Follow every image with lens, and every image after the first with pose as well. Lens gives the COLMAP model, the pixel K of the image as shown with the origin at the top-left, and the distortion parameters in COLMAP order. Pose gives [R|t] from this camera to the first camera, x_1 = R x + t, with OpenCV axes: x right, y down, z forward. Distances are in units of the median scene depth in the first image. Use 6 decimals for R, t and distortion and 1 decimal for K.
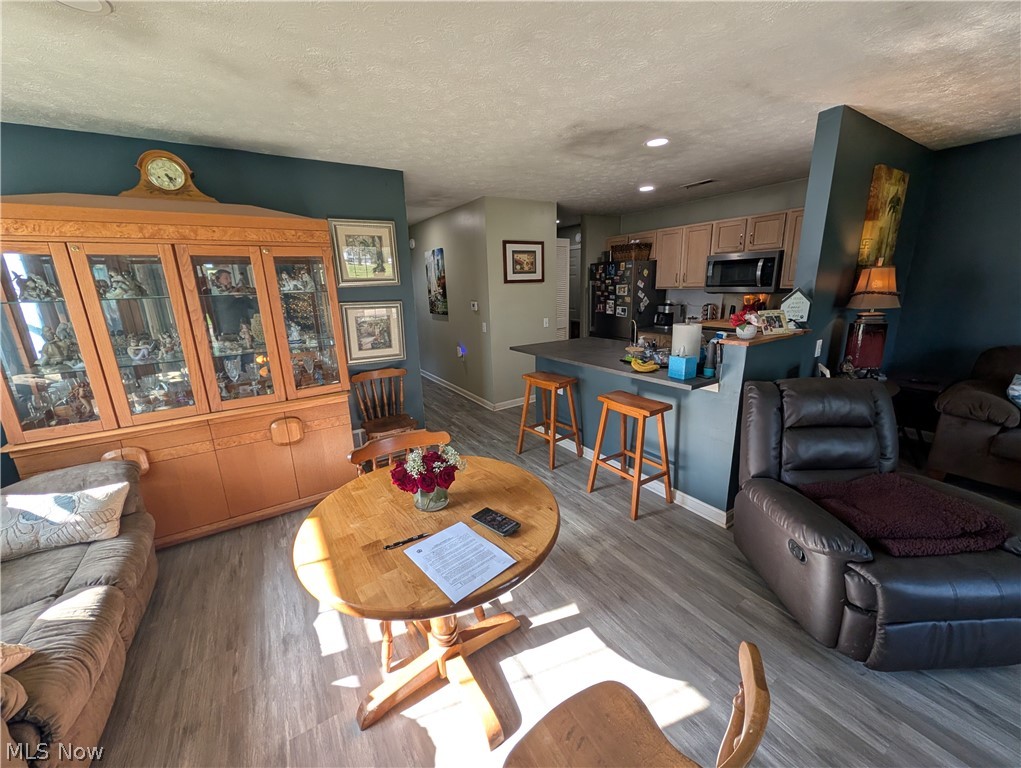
lens RADIAL K [[390.1, 0, 509.0], [0, 390.1, 381.8], [0, 0, 1]] dist [-0.000288, 0.000235]
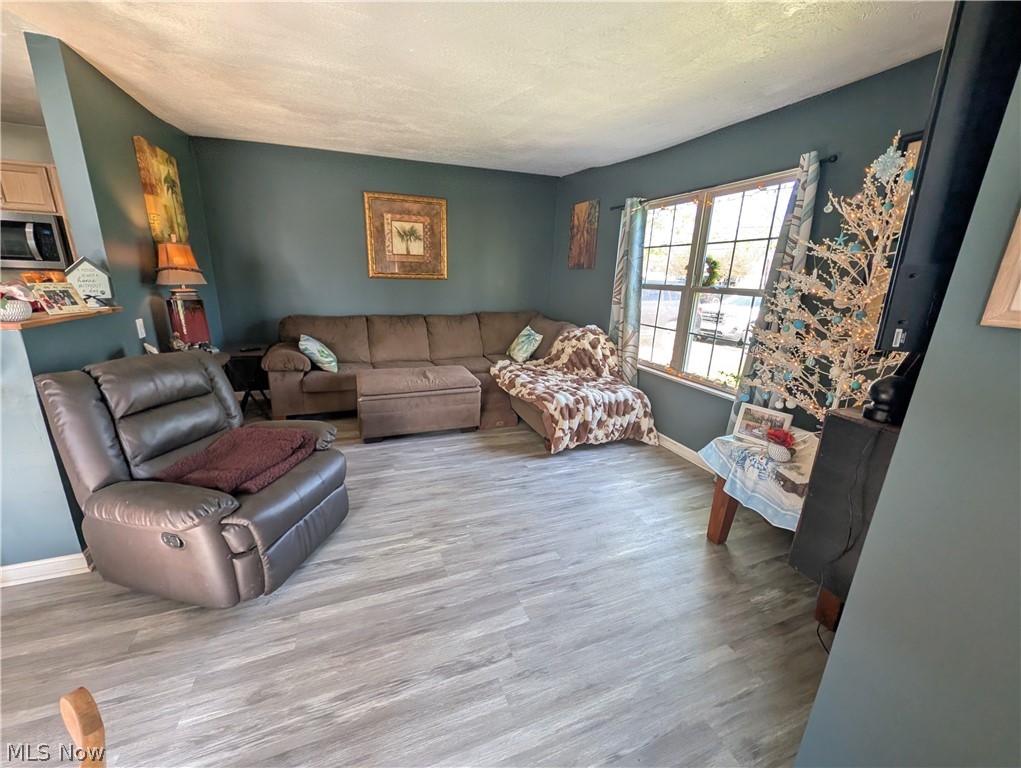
lens RADIAL K [[390.1, 0, 505.5], [0, 390.1, 384.0], [0, 0, 1]] dist [-0.000288, 0.000235]
pose [[0.199768, -0.221642, 0.954446, 0.089653], [0.203217, 0.962273, 0.180926, 0.063543], [-0.958538, 0.157816, 0.237273, -0.015216]]
